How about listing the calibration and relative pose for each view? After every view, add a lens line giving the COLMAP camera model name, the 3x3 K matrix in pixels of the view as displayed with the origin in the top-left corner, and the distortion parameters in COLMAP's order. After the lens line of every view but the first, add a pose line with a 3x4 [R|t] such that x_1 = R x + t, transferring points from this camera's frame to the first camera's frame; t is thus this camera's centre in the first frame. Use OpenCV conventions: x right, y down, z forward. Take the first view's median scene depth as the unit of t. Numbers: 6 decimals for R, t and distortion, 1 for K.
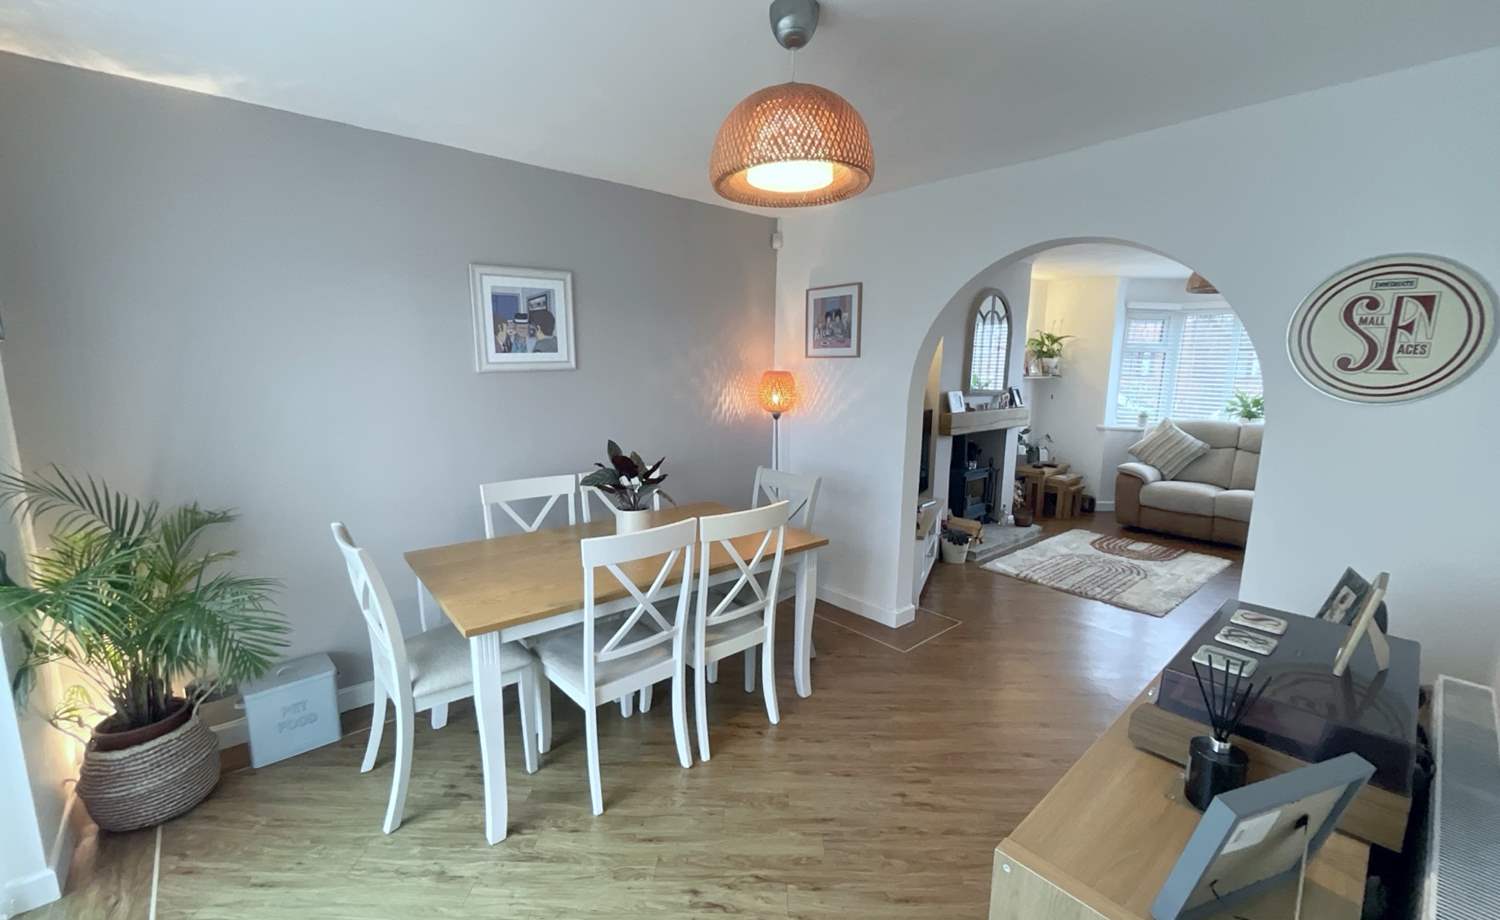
lens RADIAL K [[606.0, 0, 749.4], [0, 606.0, 459.1], [0, 0, 1]] dist [-0.009670, 0.000558]
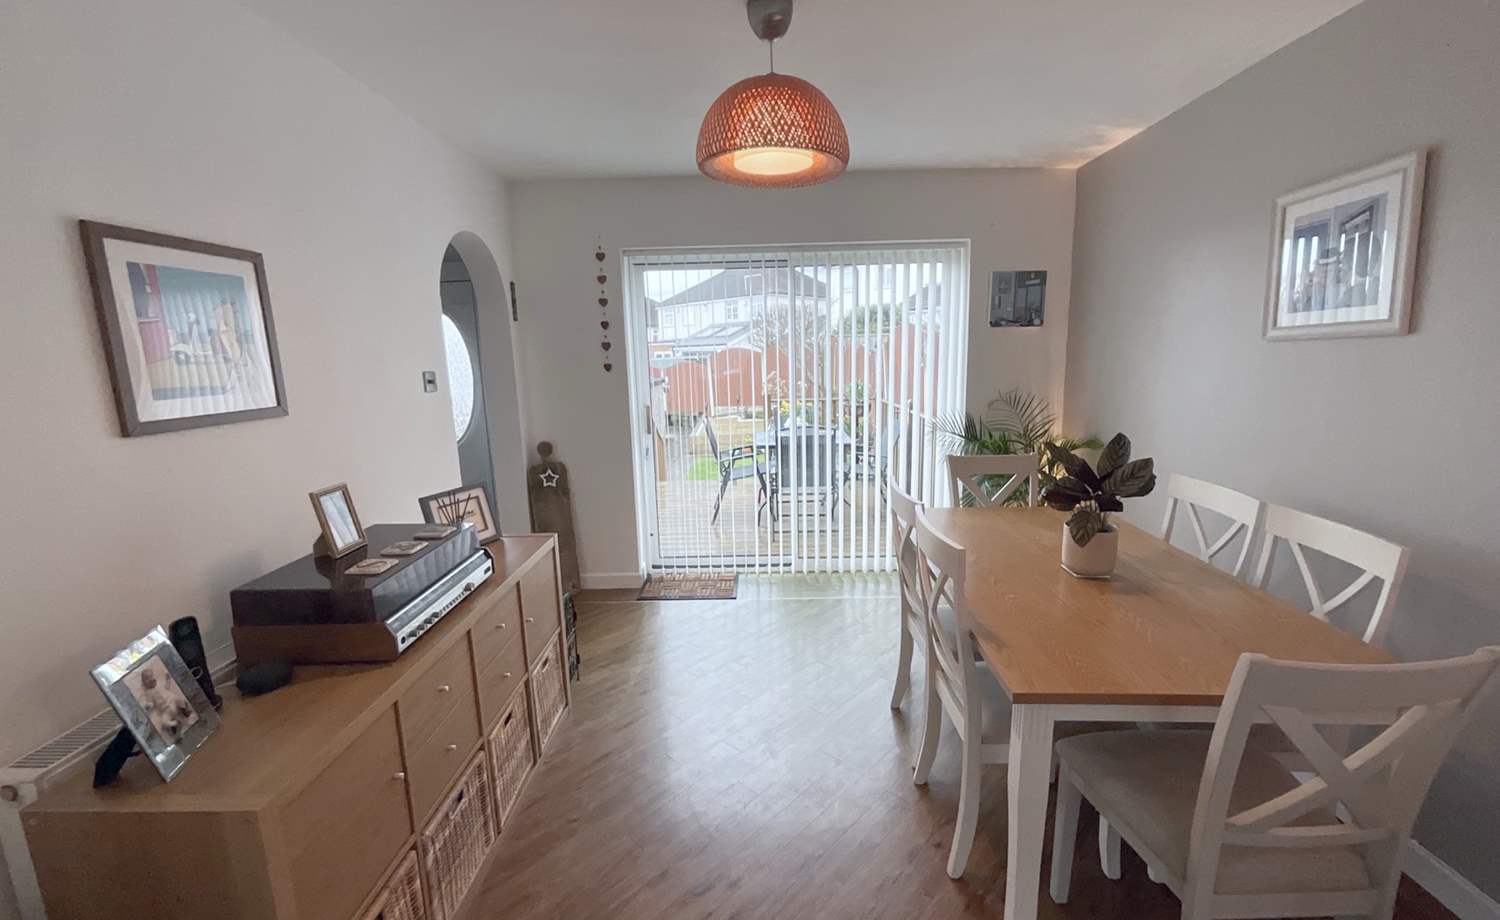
lens RADIAL K [[608.5, 0, 750.5], [0, 608.5, 457.2], [0, 0, 1]] dist [-0.001546, 0.000841]
pose [[-0.674989, 0.134069, -0.725545, 0.412099], [-0.100462, 0.957494, 0.270392, -0.105378], [0.730956, 0.255401, -0.632829, 0.762359]]
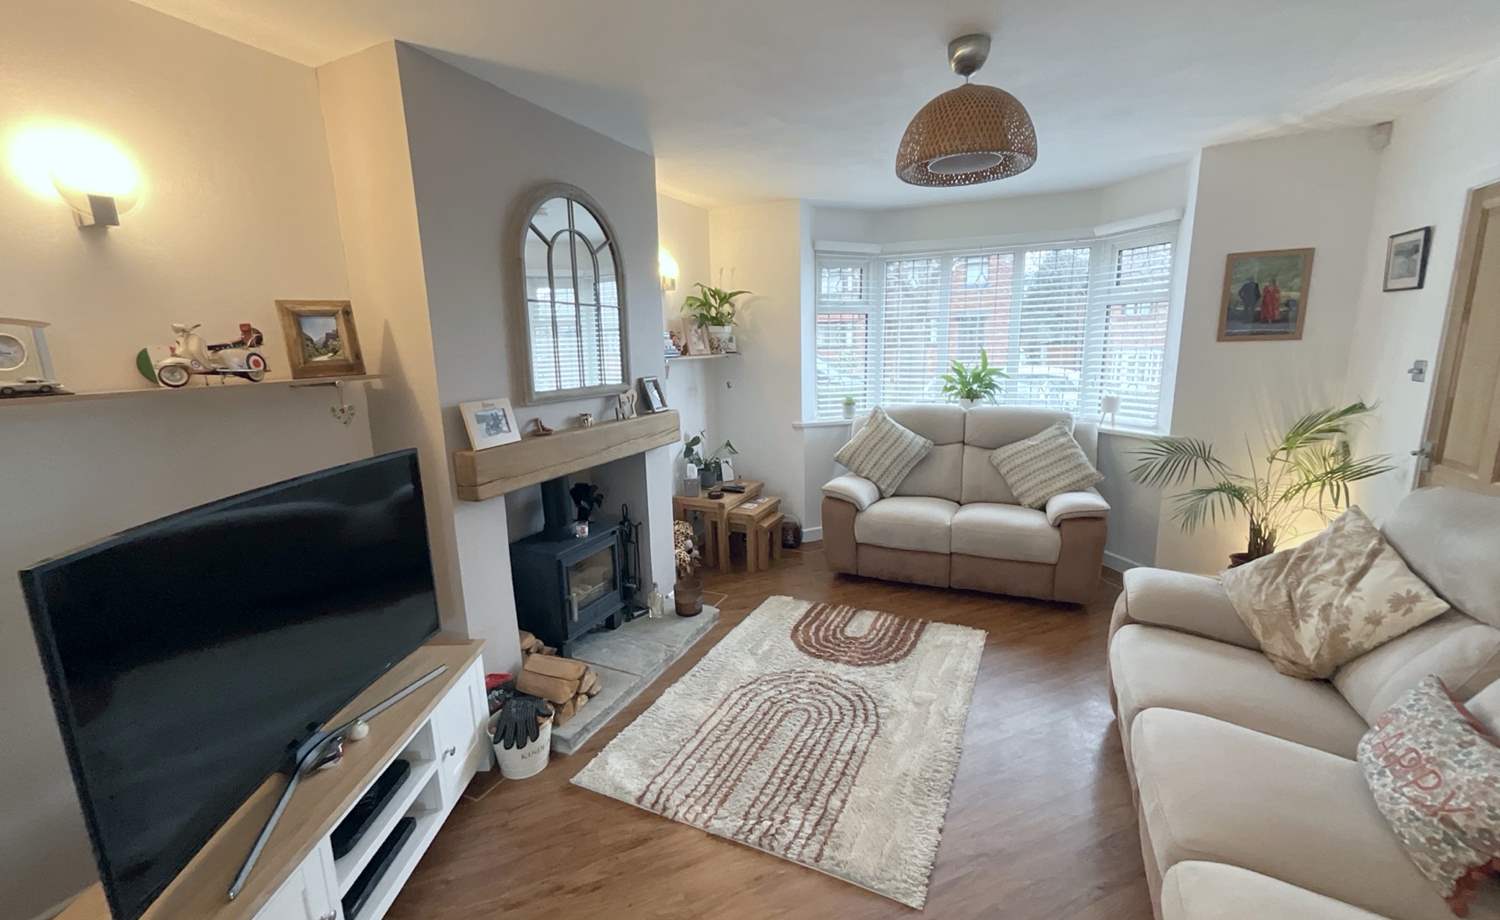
lens RADIAL K [[608.1, 0, 745.7], [0, 608.1, 460.7], [0, 0, 1]] dist [-0.004385, 0.000122]
pose [[0.916365, -0.113115, 0.384032, 0.418877], [0.100616, 0.993536, 0.052555, -0.088500], [-0.387494, -0.009520, 0.921823, 0.625182]]
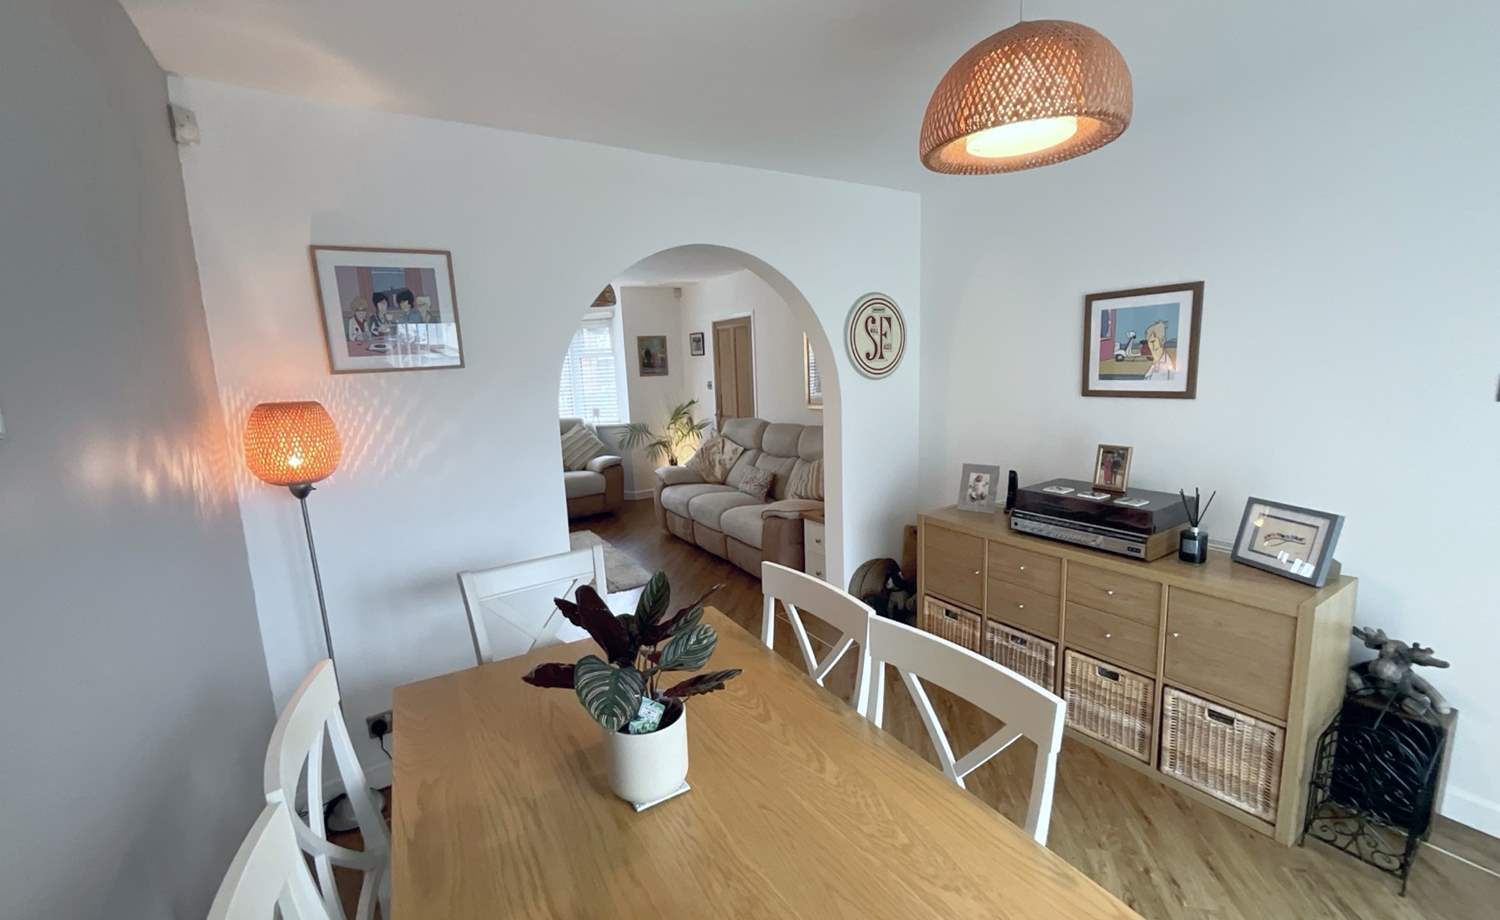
lens RADIAL K [[608.5, 0, 750.5], [0, 608.5, 457.2], [0, 0, 1]] dist [-0.001546, 0.000841]
pose [[0.156015, -0.169689, 0.973070, -0.382875], [0.197626, 0.970577, 0.137568, -0.094547], [-0.967783, 0.170841, 0.184959, 0.542686]]
